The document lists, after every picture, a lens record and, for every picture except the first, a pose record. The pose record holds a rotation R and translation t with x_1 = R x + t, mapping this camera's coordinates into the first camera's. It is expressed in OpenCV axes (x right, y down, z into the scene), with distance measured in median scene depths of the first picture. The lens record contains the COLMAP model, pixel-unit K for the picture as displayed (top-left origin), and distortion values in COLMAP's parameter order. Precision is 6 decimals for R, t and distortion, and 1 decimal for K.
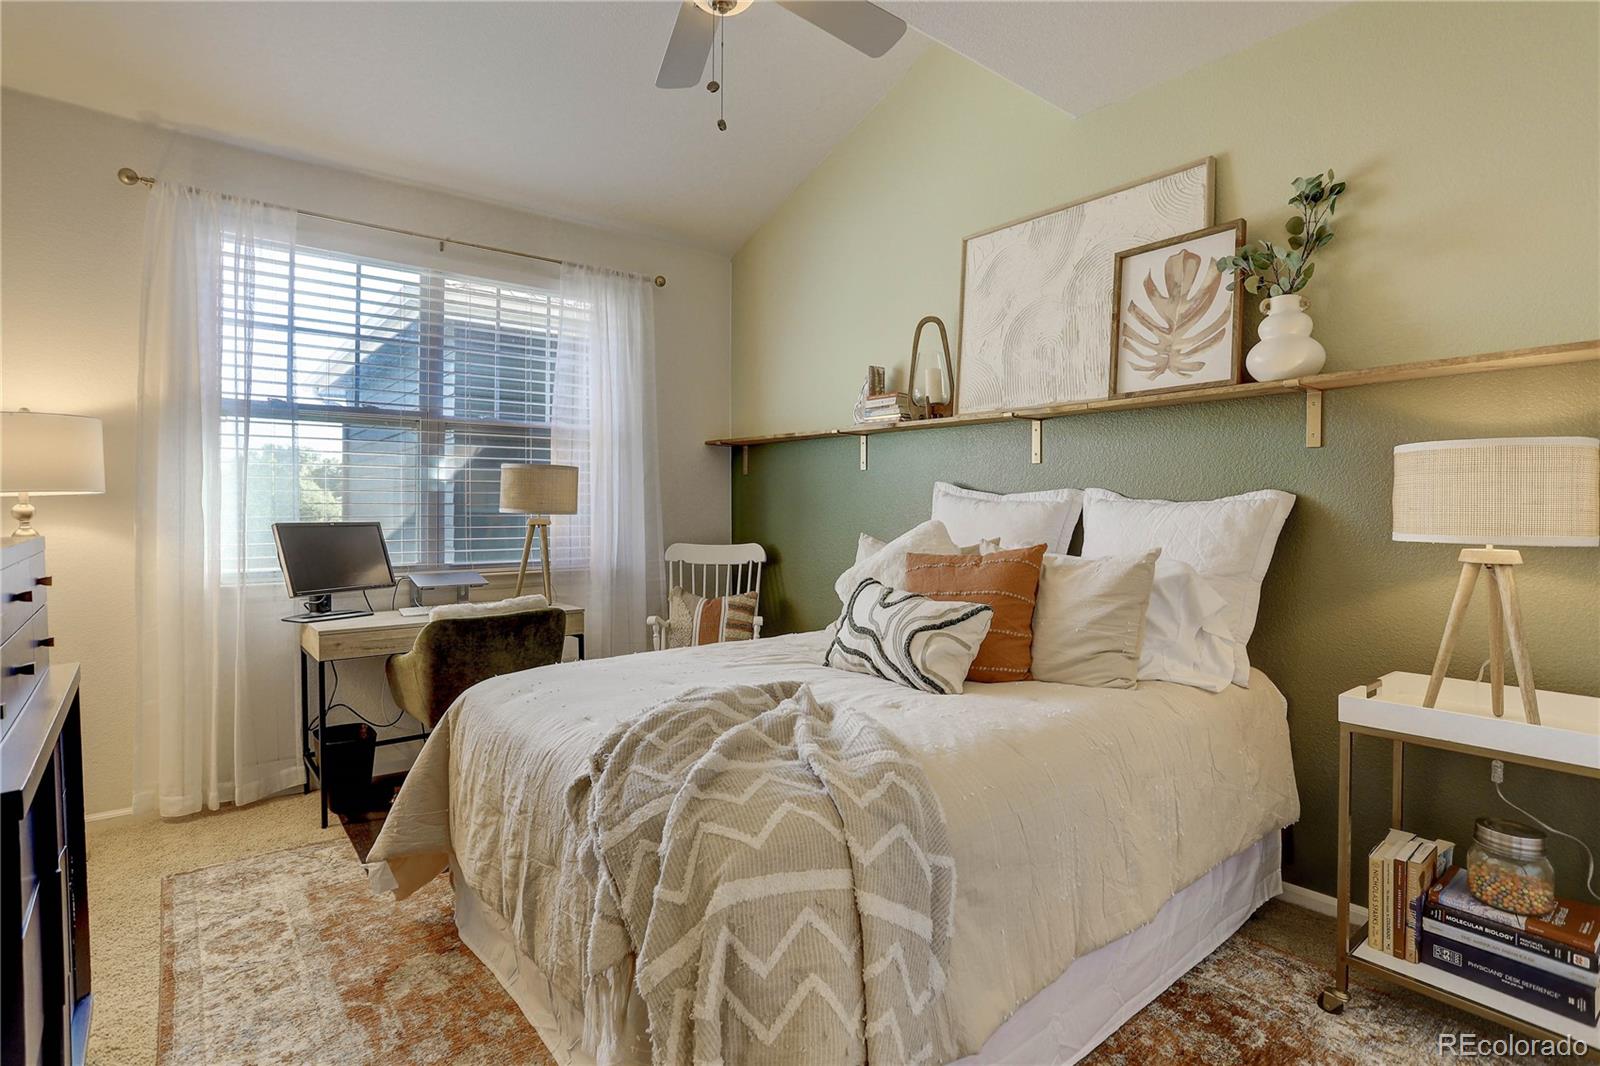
lens RADIAL K [[791.9, 0, 800.0], [0, 791.9, 533.0], [0, 0, 1]] dist [0.000765, 0.000719]
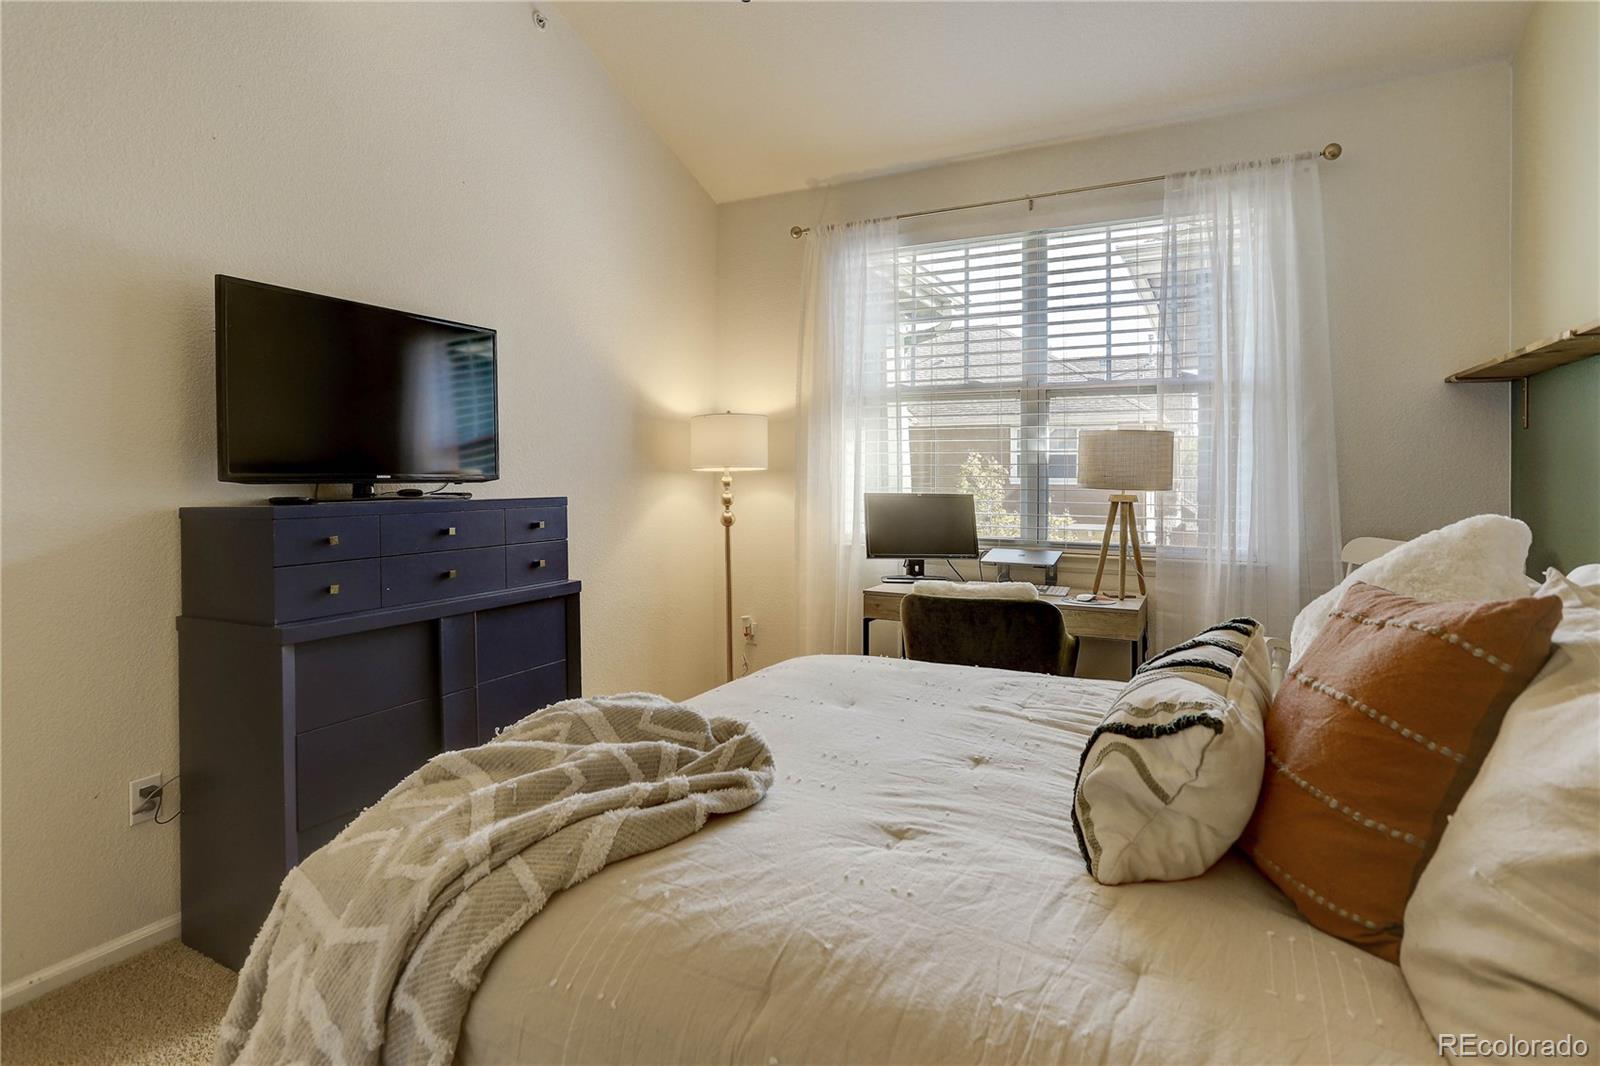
lens RADIAL K [[832.3, 0, 800.0], [0, 832.3, 471.5], [0, 0, 1]] dist [-0.001334, 0.000100]
pose [[0.401225, 0.001723, -0.915978, 0.355014], [-0.032308, 0.999403, -0.012271, -0.022227], [0.915410, 0.034517, 0.401041, 0.361193]]
